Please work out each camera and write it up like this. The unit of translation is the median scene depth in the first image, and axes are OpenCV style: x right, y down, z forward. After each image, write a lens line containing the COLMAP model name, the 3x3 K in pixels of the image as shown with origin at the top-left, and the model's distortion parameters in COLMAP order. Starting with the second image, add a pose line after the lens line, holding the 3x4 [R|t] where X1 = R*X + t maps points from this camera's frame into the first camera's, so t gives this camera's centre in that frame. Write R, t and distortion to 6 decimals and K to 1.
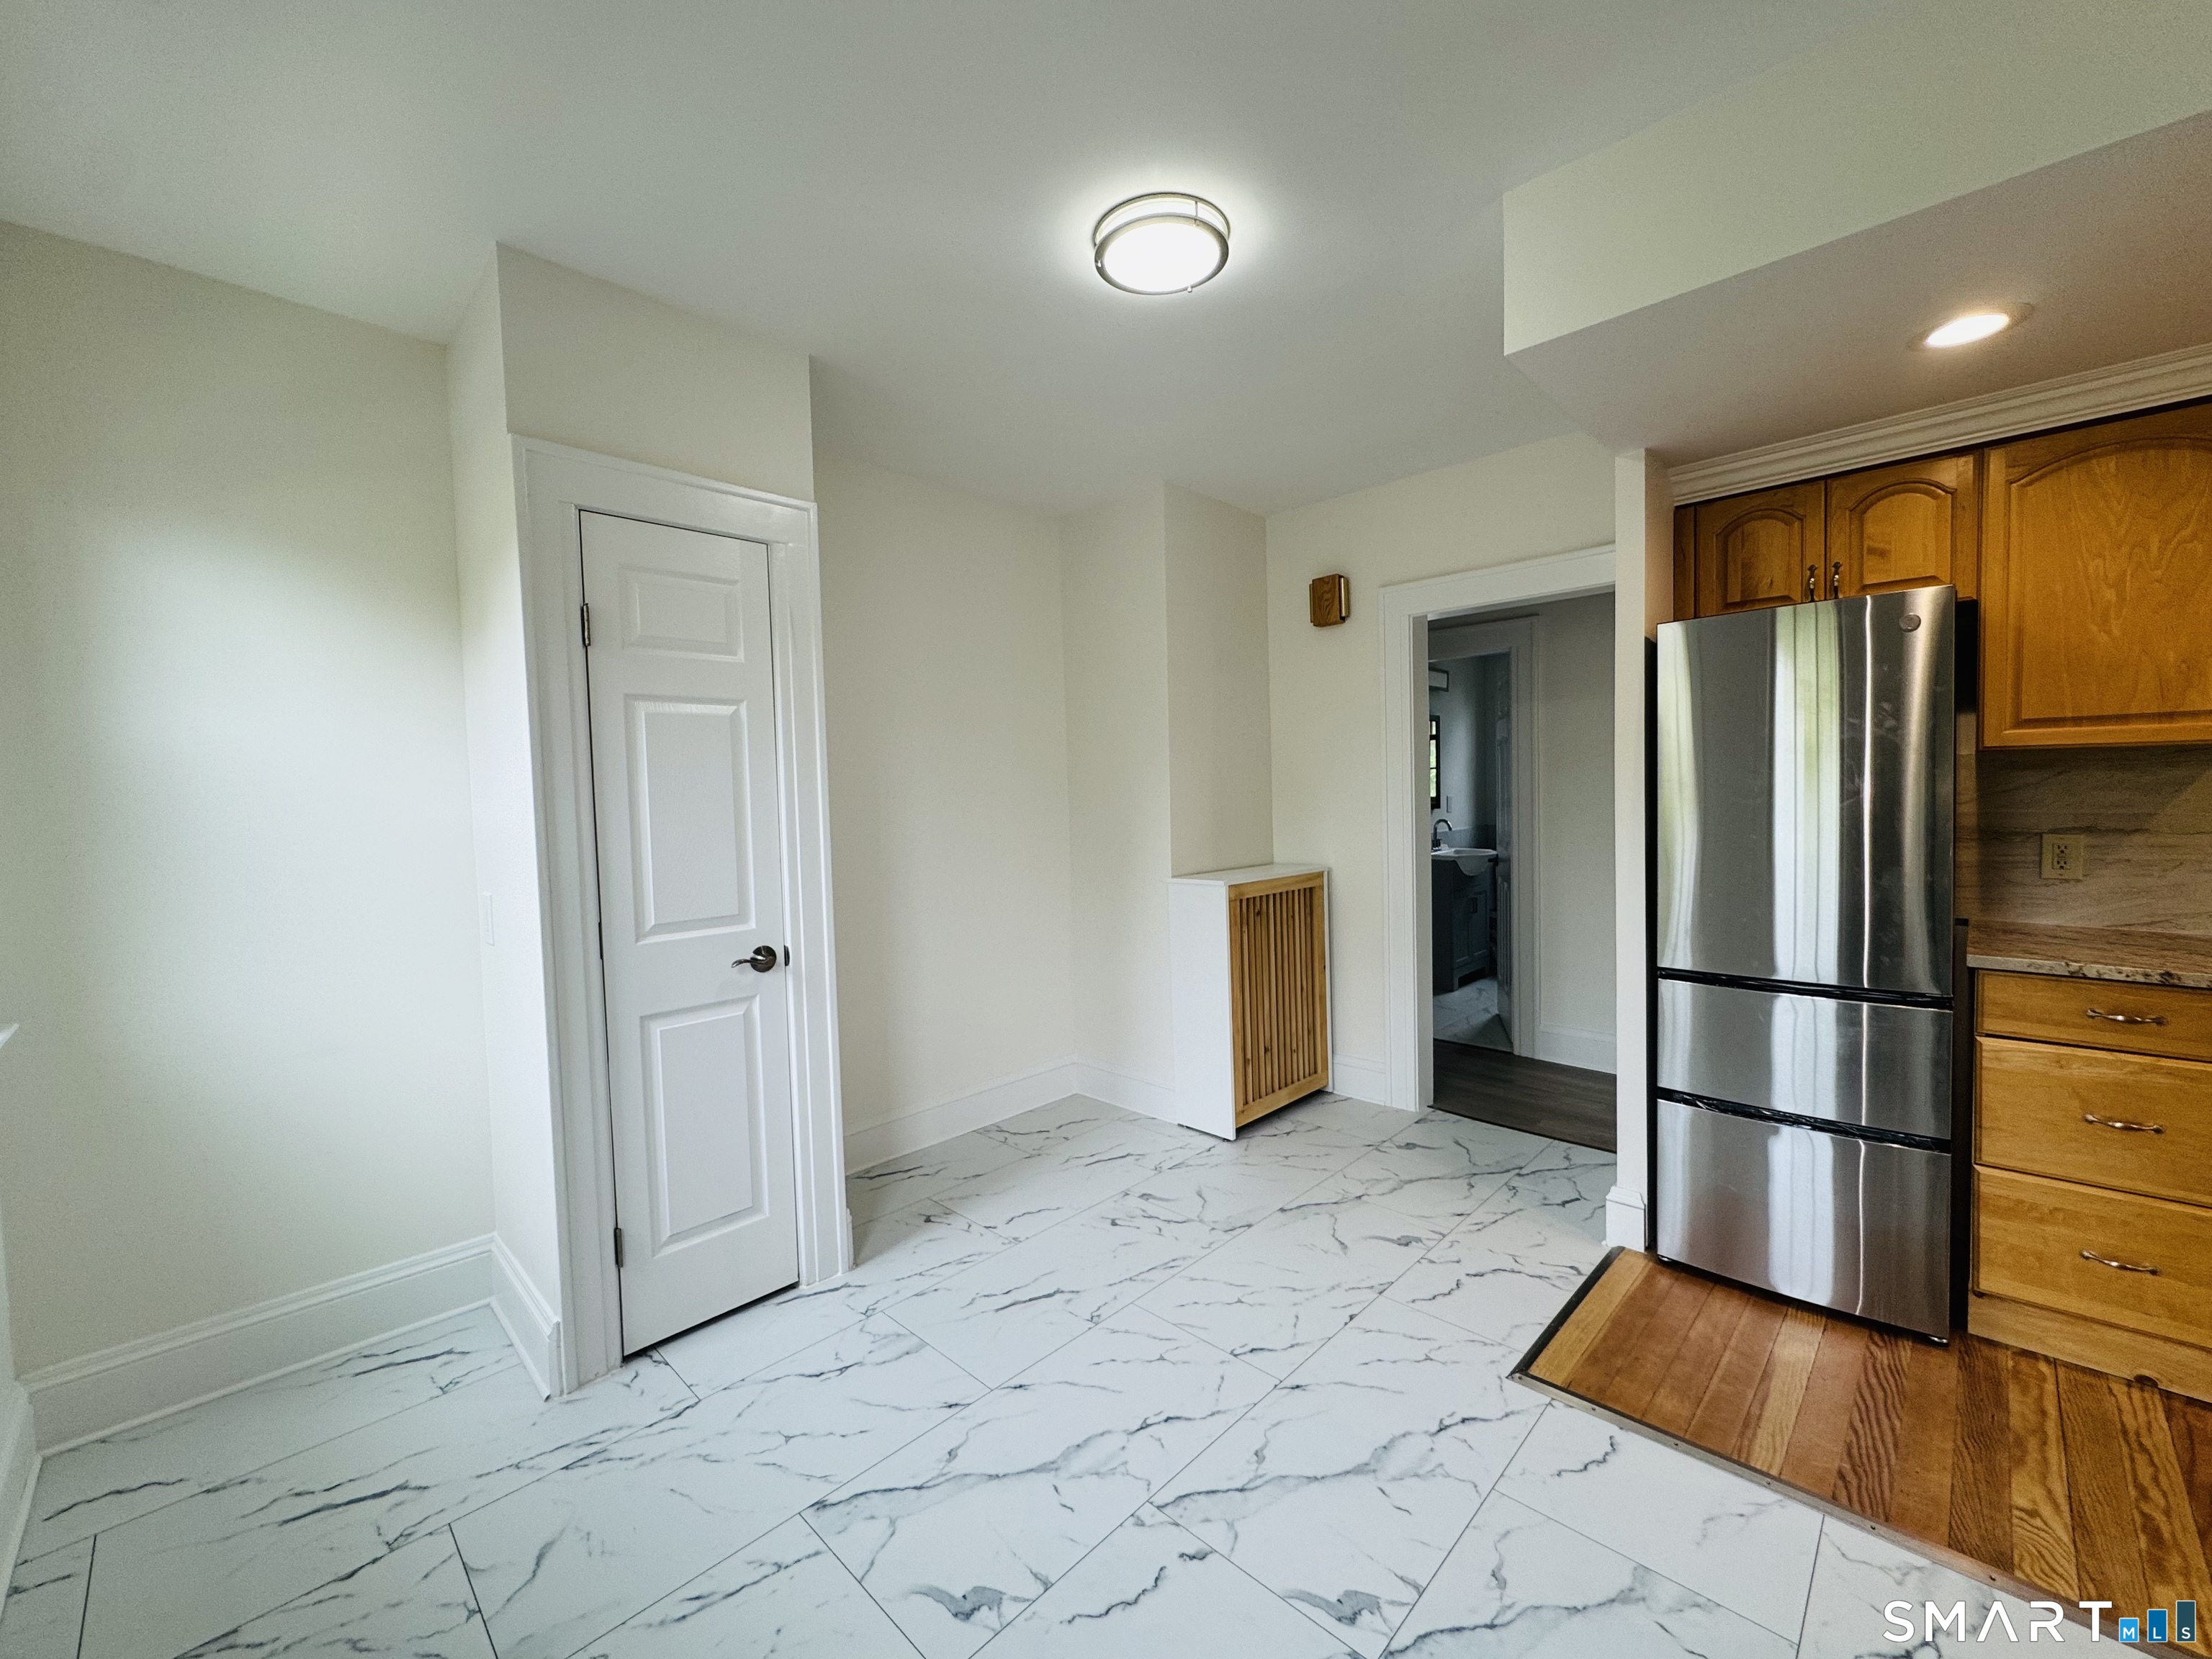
lens RADIAL K [[884.8, 0, 1097.2], [0, 884.8, 827.8], [0, 0, 1]] dist [0.000850, -0.000158]
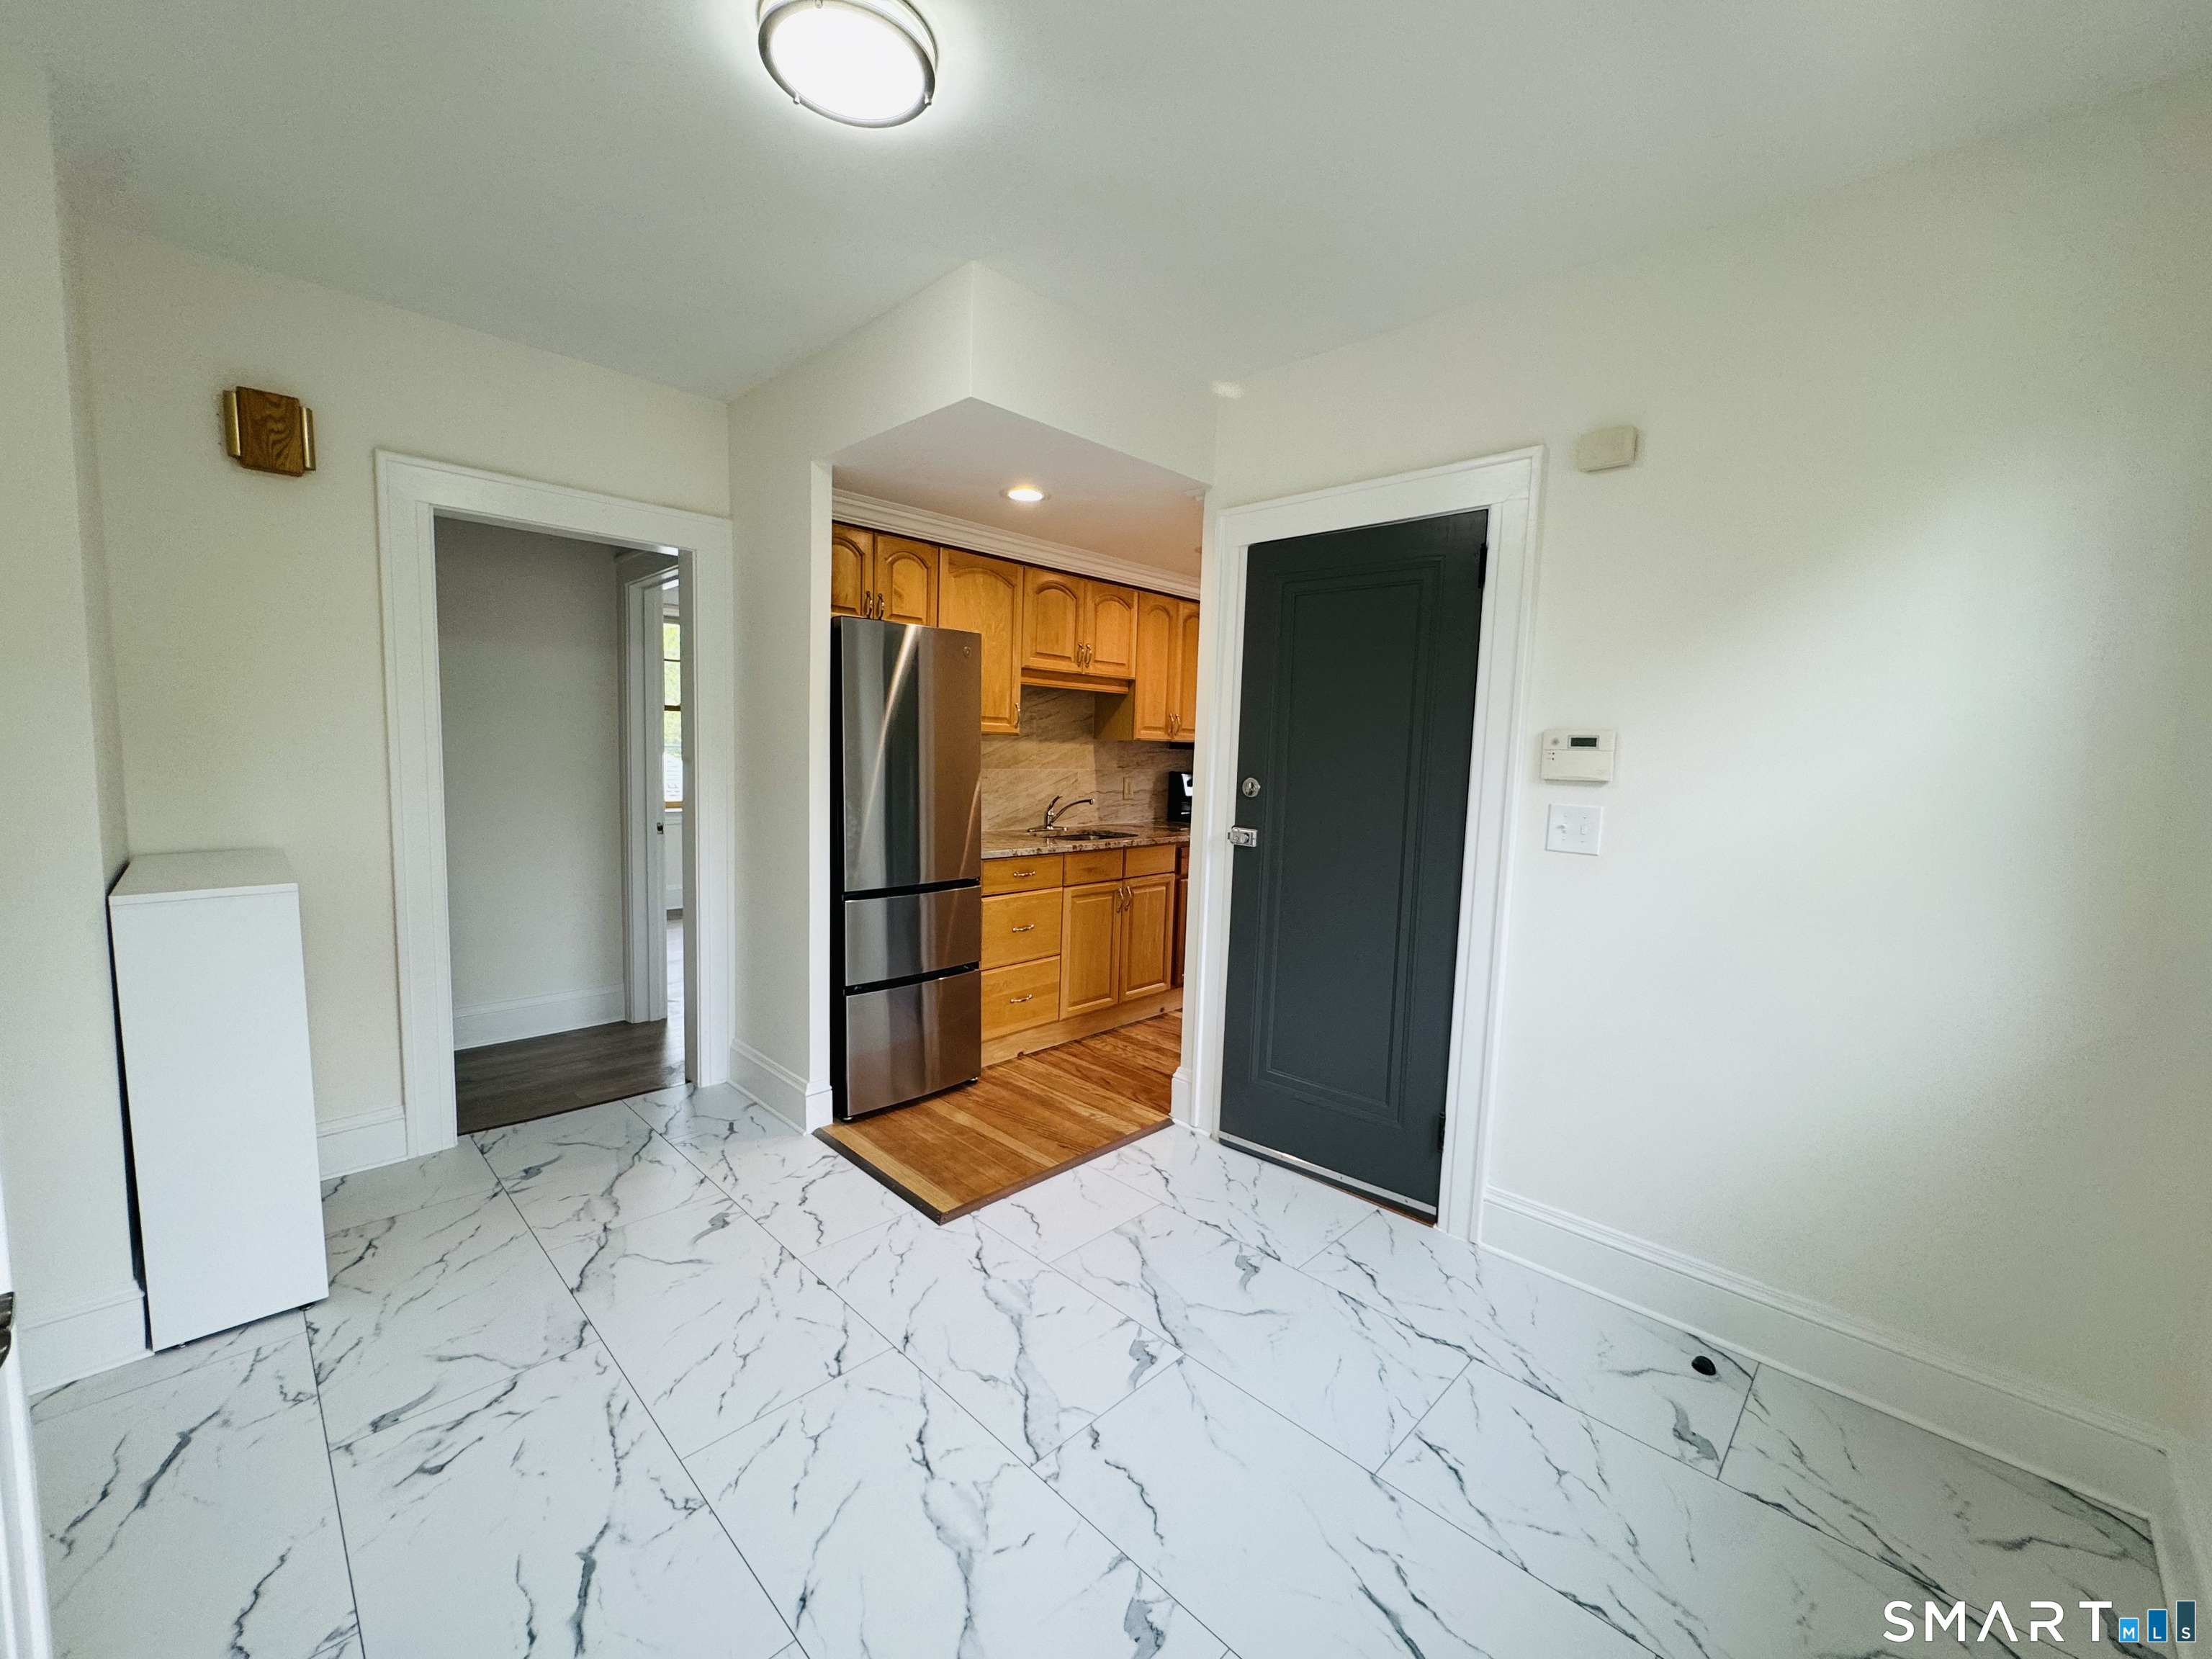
lens RADIAL K [[884.8, 0, 1106.0], [0, 884.8, 833.5], [0, 0, 1]] dist [0.000850, -0.000158]
pose [[0.006997, -0.075987, 0.997084, -0.779601], [0.010171, 0.997062, 0.075914, -0.023021], [-0.999924, 0.009610, 0.007749, 0.795007]]
